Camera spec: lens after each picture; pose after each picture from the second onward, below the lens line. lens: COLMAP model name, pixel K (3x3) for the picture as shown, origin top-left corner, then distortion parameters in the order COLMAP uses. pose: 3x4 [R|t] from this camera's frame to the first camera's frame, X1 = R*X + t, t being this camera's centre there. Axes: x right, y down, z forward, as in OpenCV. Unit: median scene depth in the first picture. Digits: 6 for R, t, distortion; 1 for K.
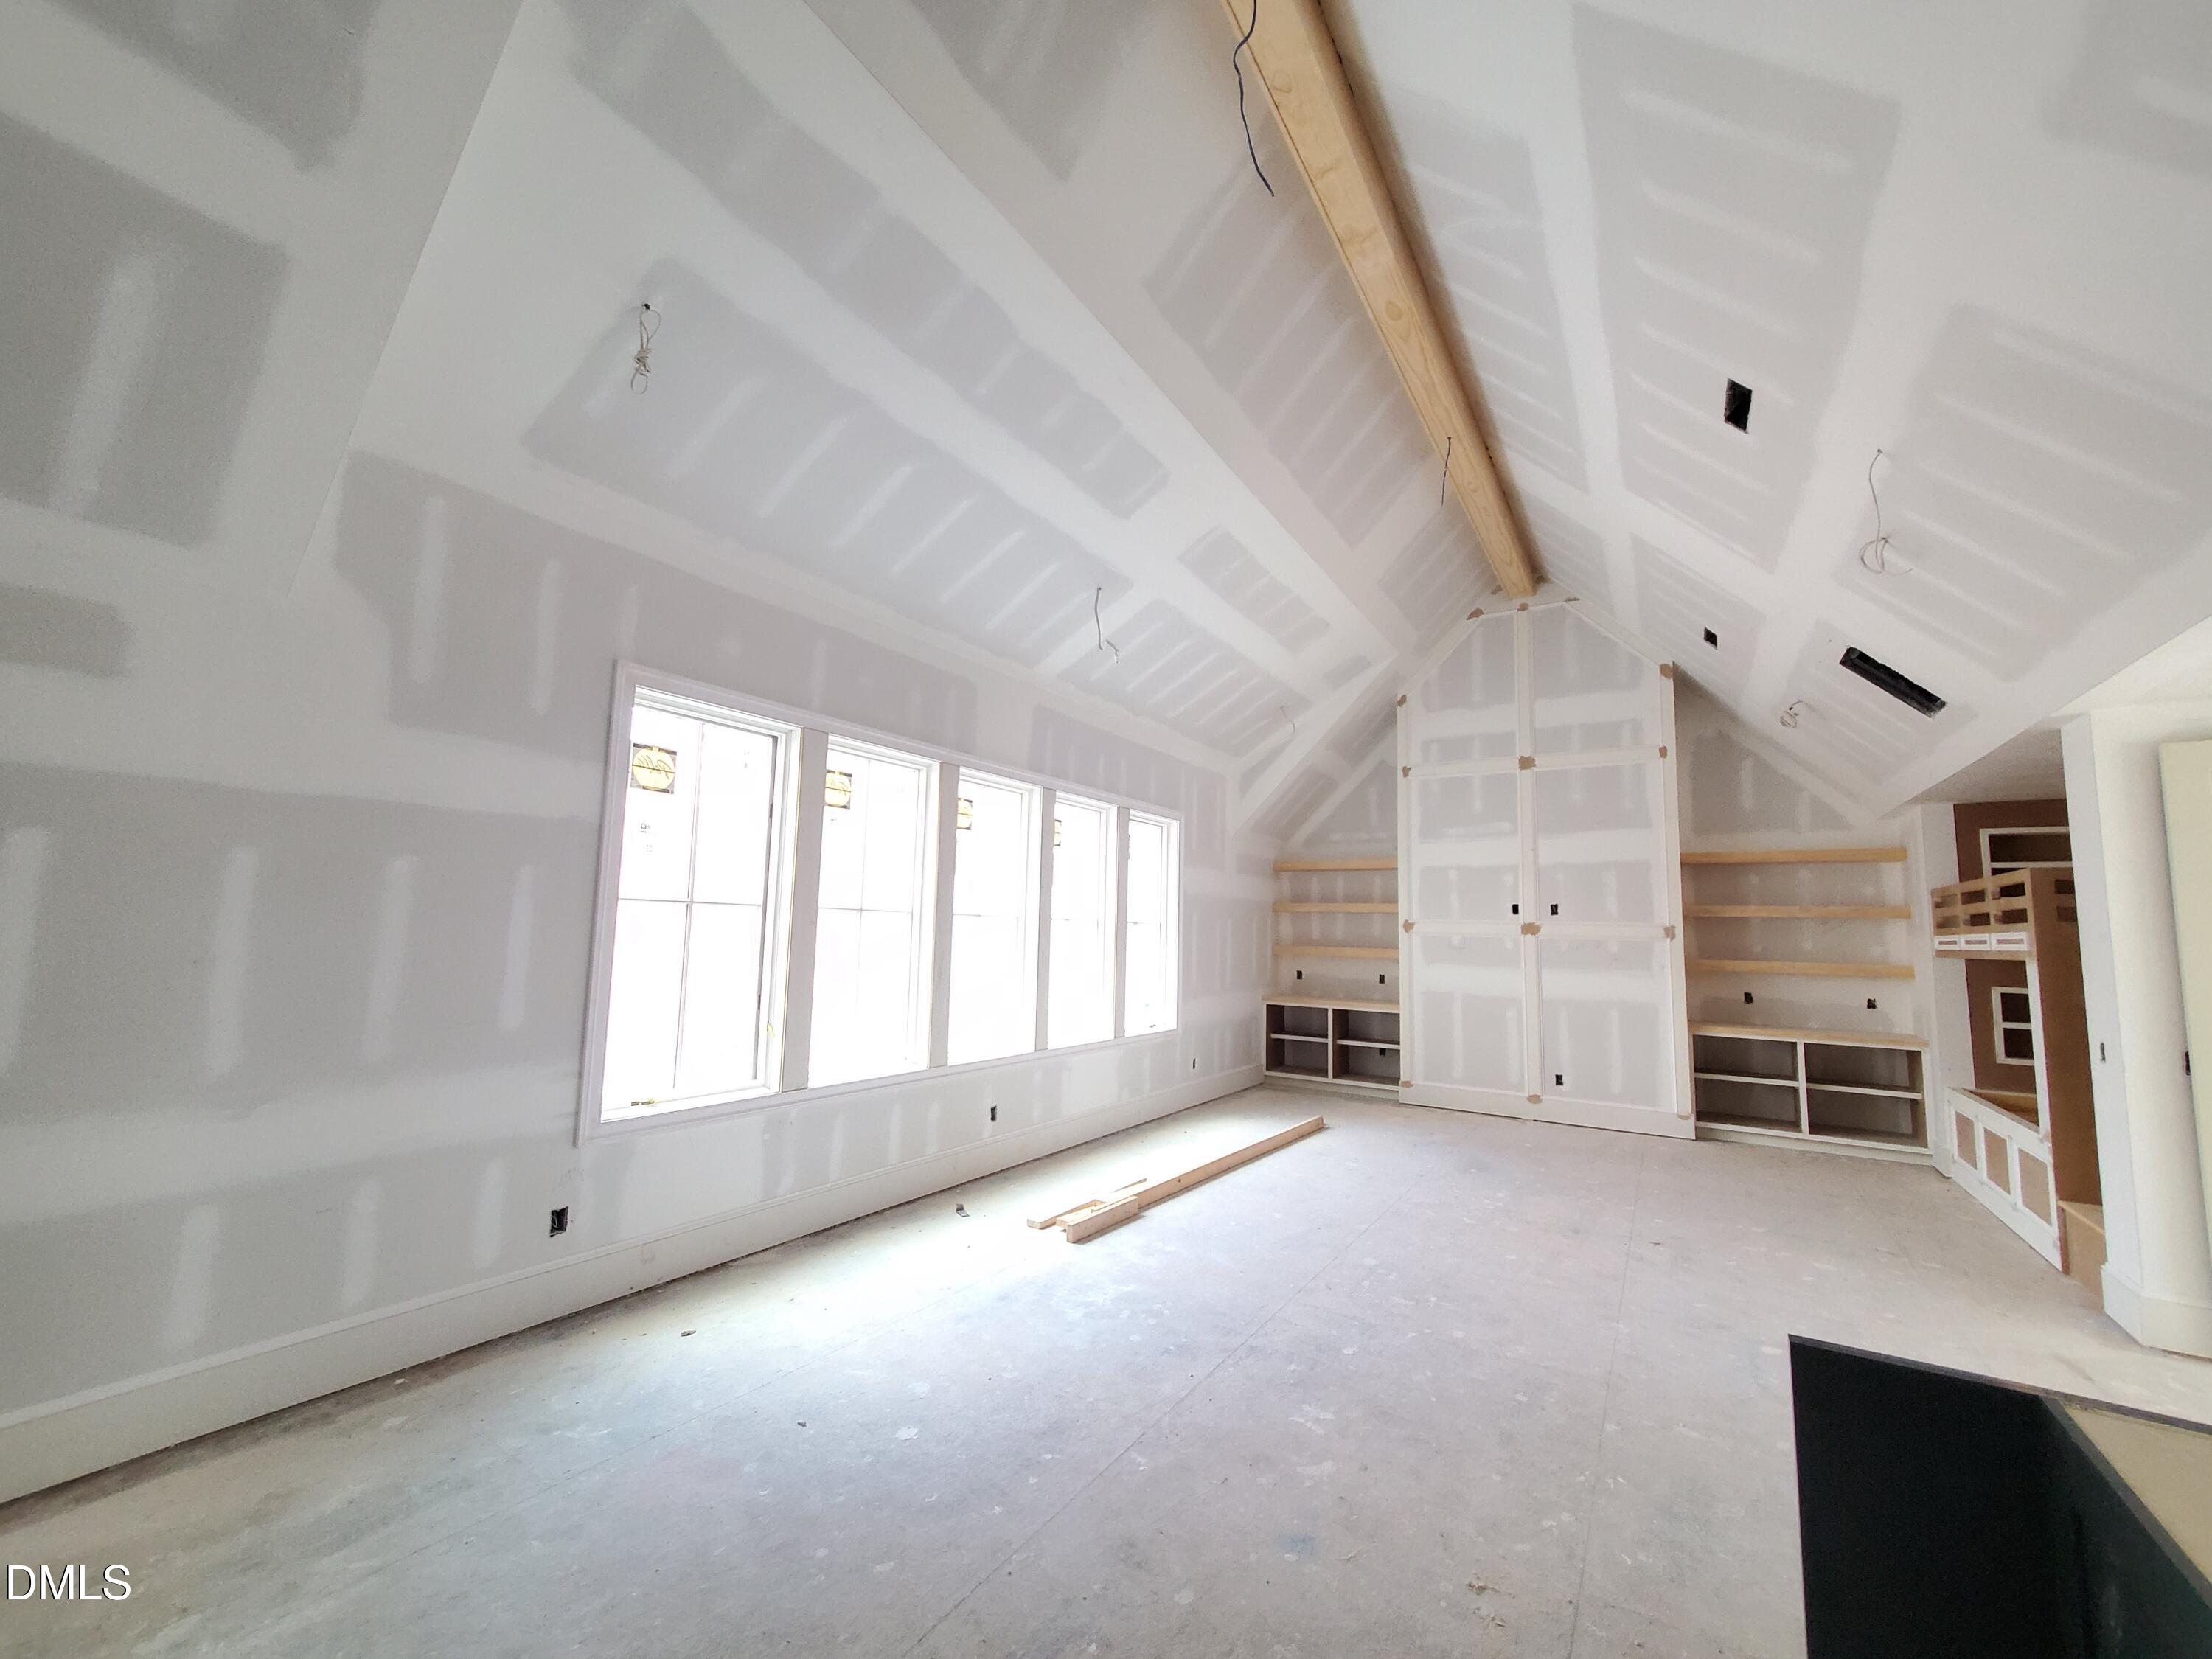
lens RADIAL K [[874.0, 0, 1105.4], [0, 874.0, 840.6], [0, 0, 1]] dist [0.001524, 0.000545]
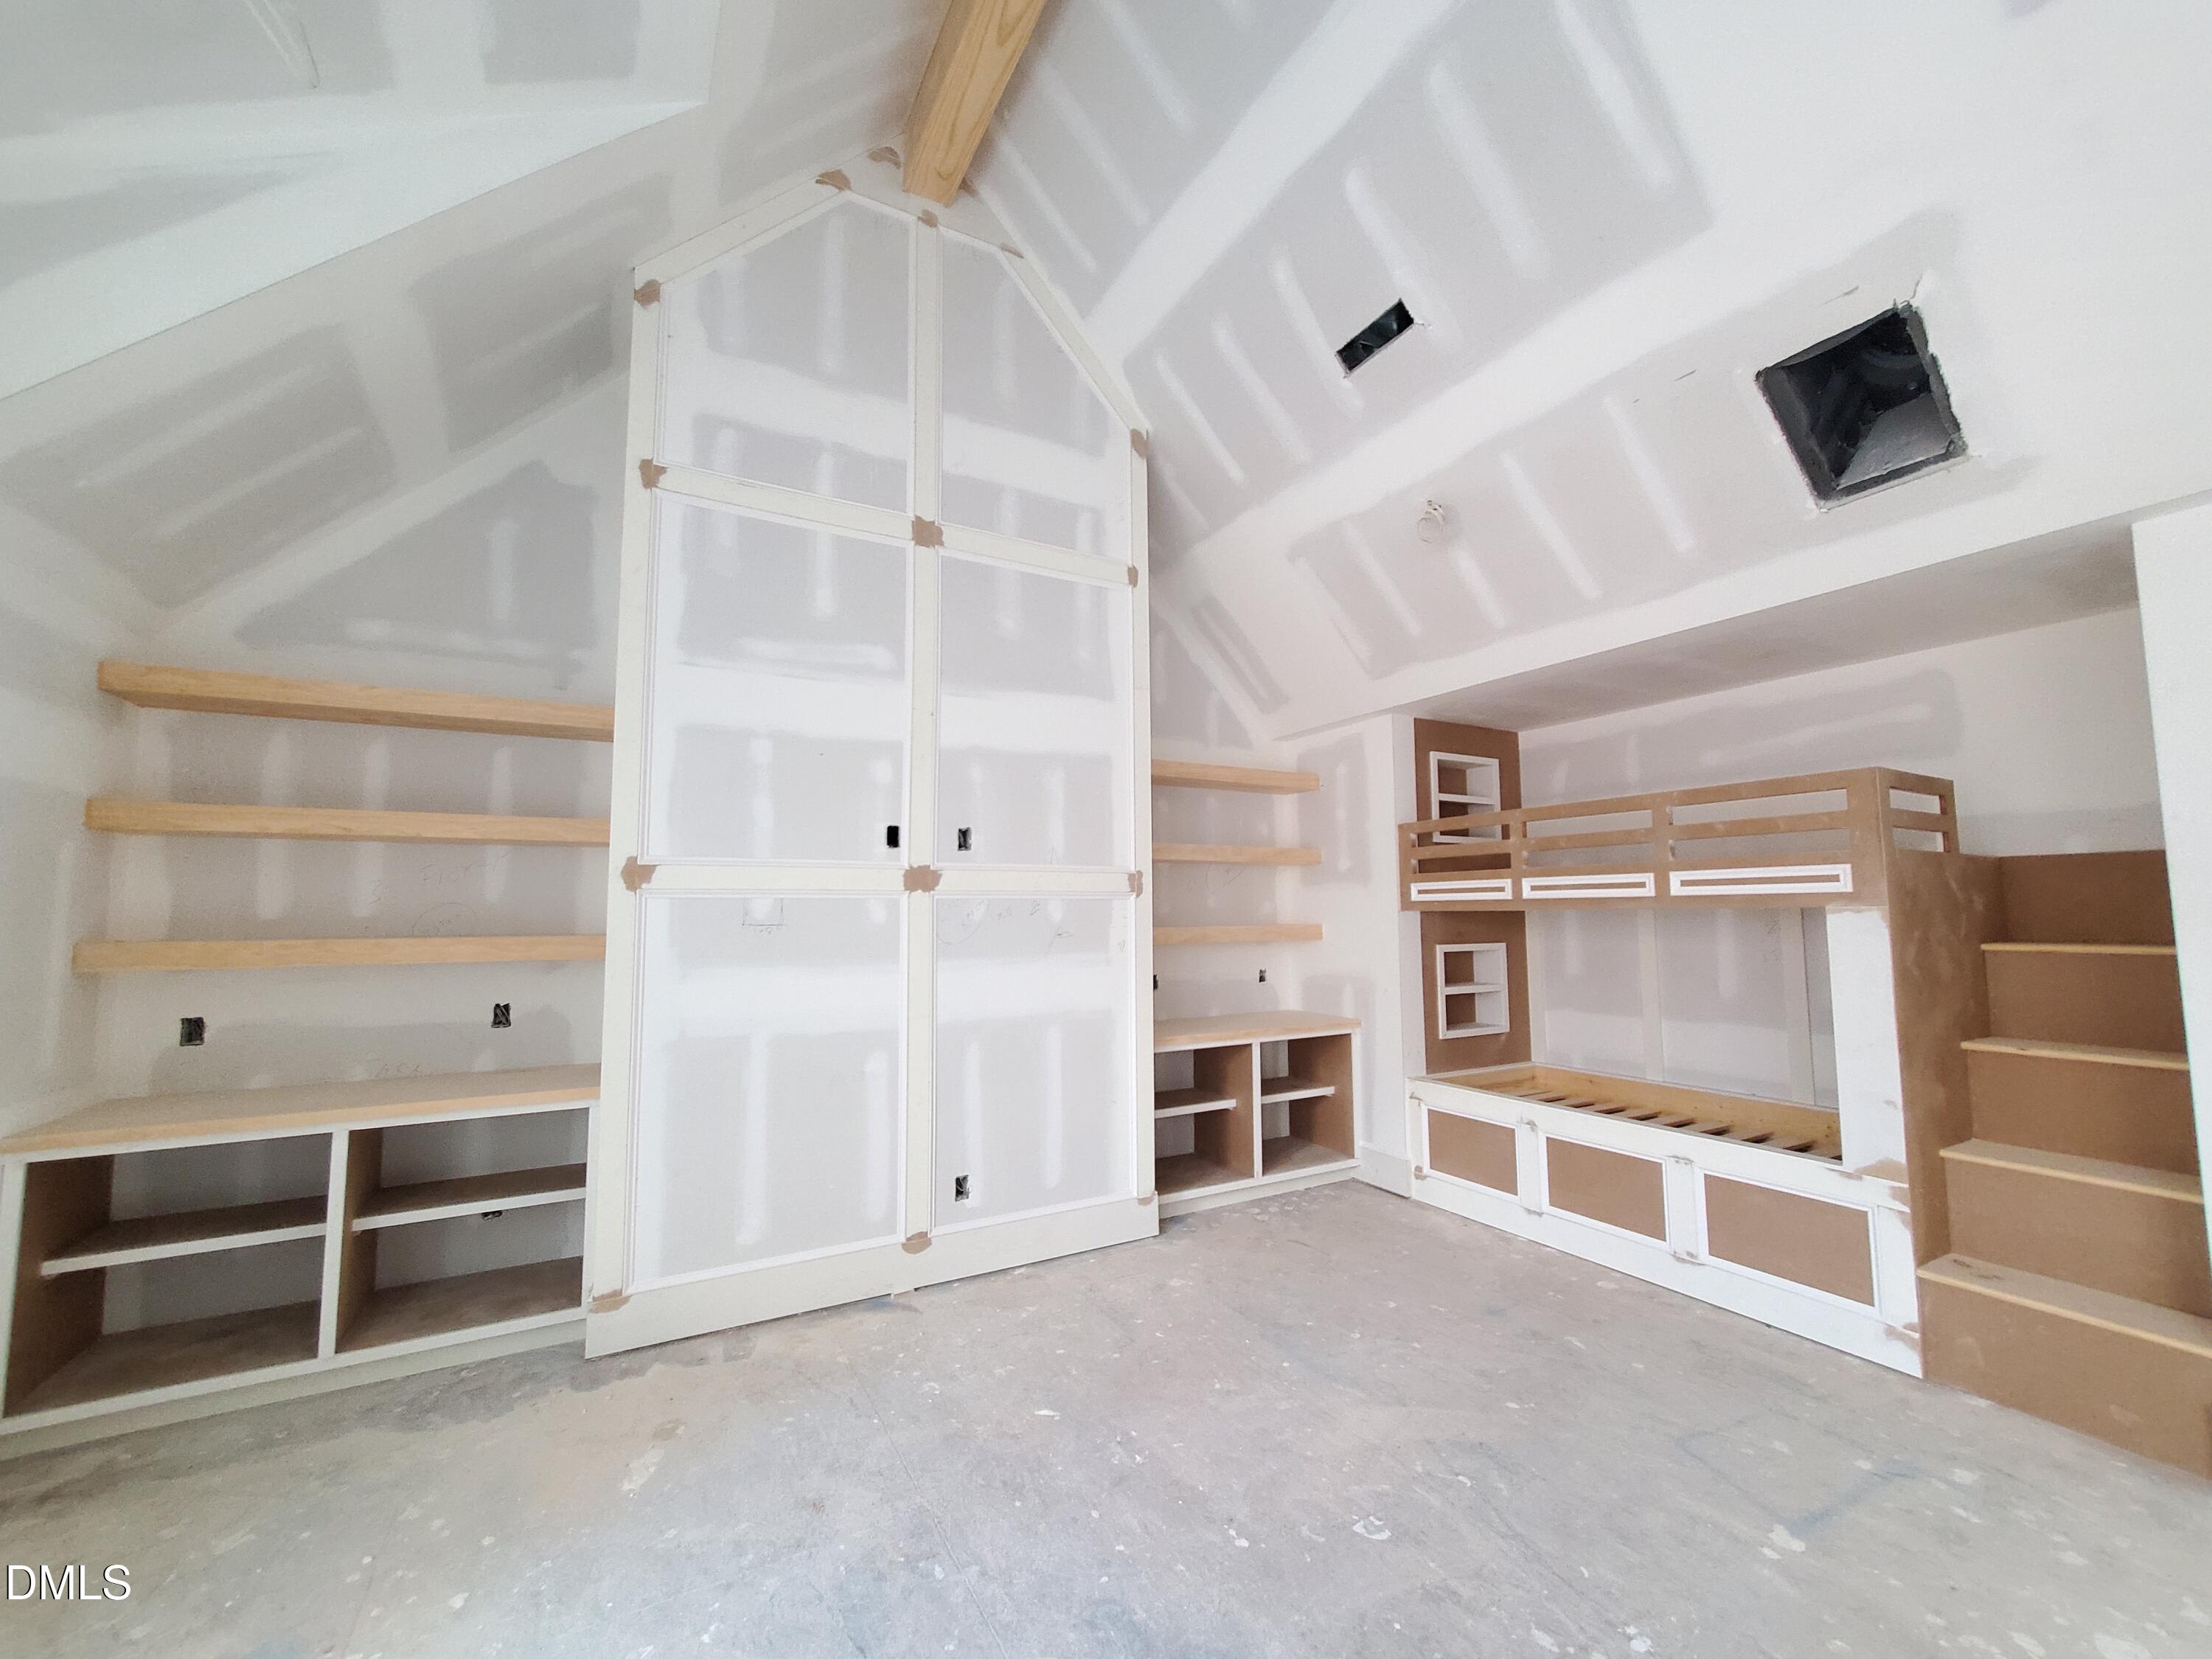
lens RADIAL K [[874.0, 0, 1104.3], [0, 874.0, 842.1], [0, 0, 1]] dist [0.001524, 0.000545]
pose [[0.469811, 0.043063, 0.881716, 0.128599], [-0.072799, 0.997297, -0.009918, 0.088087], [-0.879760, -0.059528, 0.471676, 0.774357]]
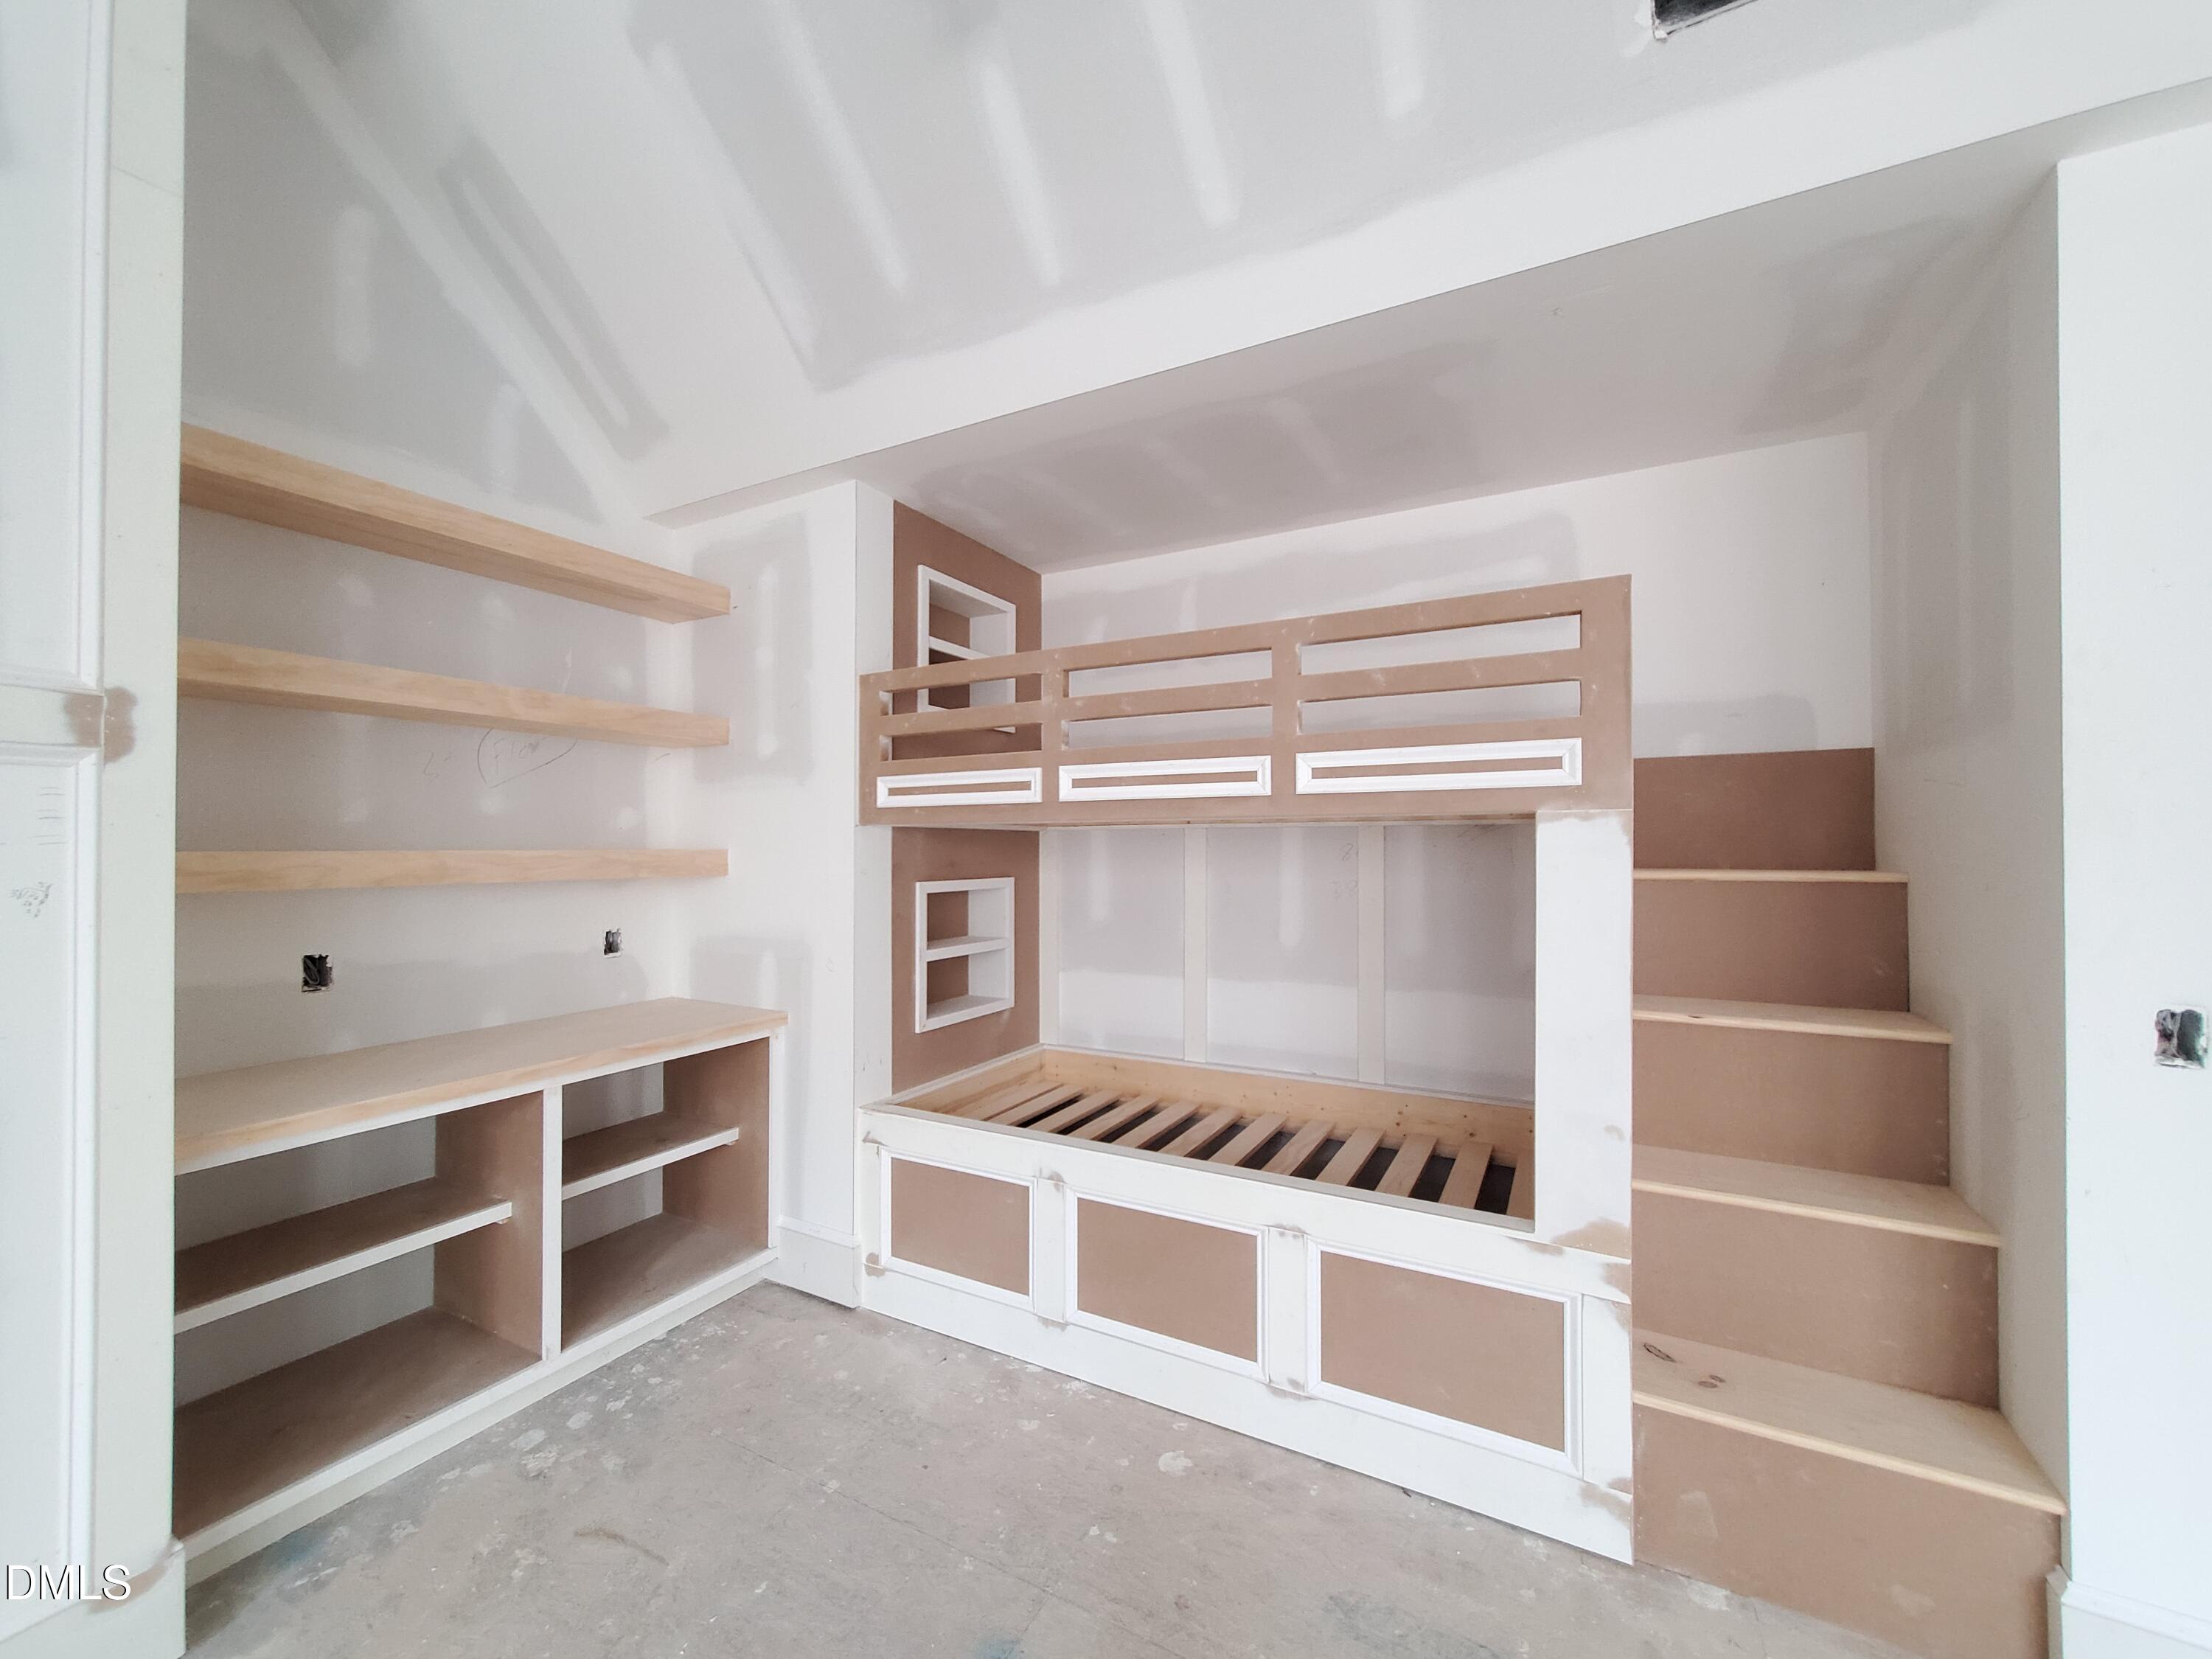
lens RADIAL K [[874.0, 0, 1106.5], [0, 874.0, 838.5], [0, 0, 1]] dist [0.001524, 0.000545]
pose [[-0.080836, -0.014993, 0.996615, 0.437951], [-0.103827, 0.994574, 0.006541, 0.109994], [-0.991305, -0.102947, -0.081954, 0.810175]]
